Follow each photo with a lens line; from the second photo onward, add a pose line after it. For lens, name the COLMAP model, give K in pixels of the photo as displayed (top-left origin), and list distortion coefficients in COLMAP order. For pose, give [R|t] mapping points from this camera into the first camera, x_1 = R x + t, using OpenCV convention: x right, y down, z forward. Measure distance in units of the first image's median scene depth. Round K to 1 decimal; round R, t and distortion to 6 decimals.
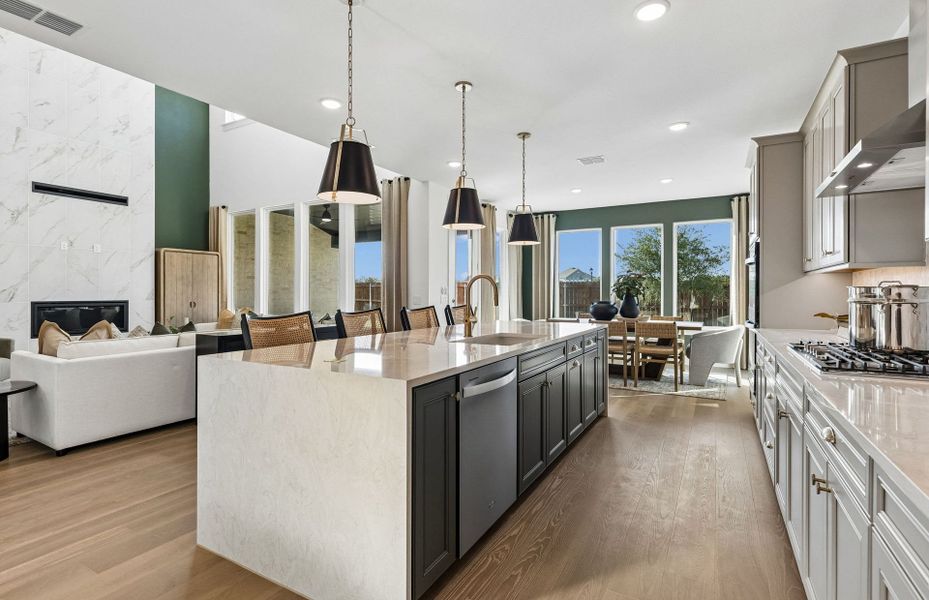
lens RADIAL K [[445.6, 0, 472.4], [0, 445.6, 295.5], [0, 0, 1]] dist [0.002411, 0.000037]
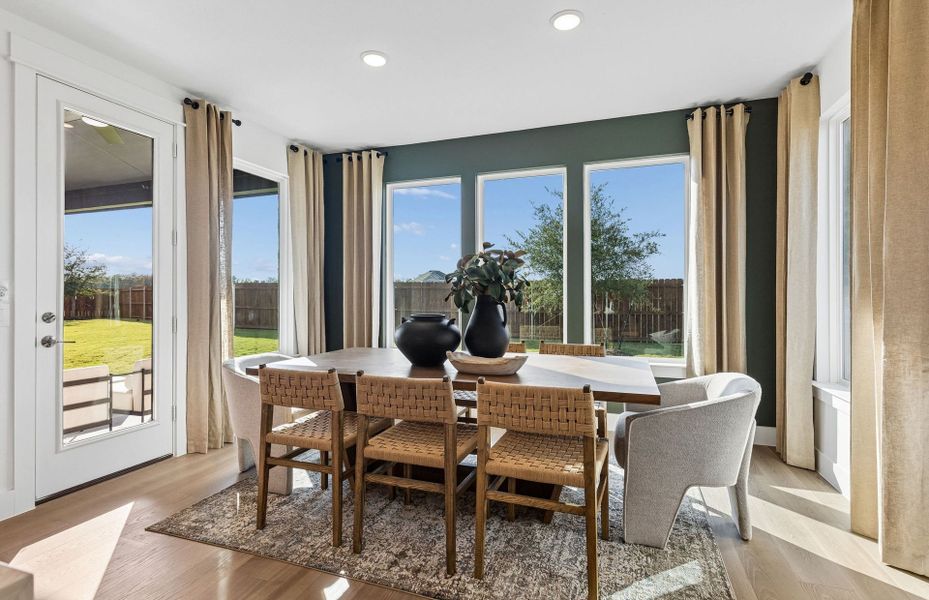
lens RADIAL K [[445.6, 0, 472.4], [0, 445.6, 295.5], [0, 0, 1]] dist [0.002411, 0.000037]
pose [[0.984853, -0.002243, 0.173380, 0.200632], [0.003114, 0.999984, -0.004753, -0.003172], [-0.173366, 0.005221, 0.984844, 0.442161]]
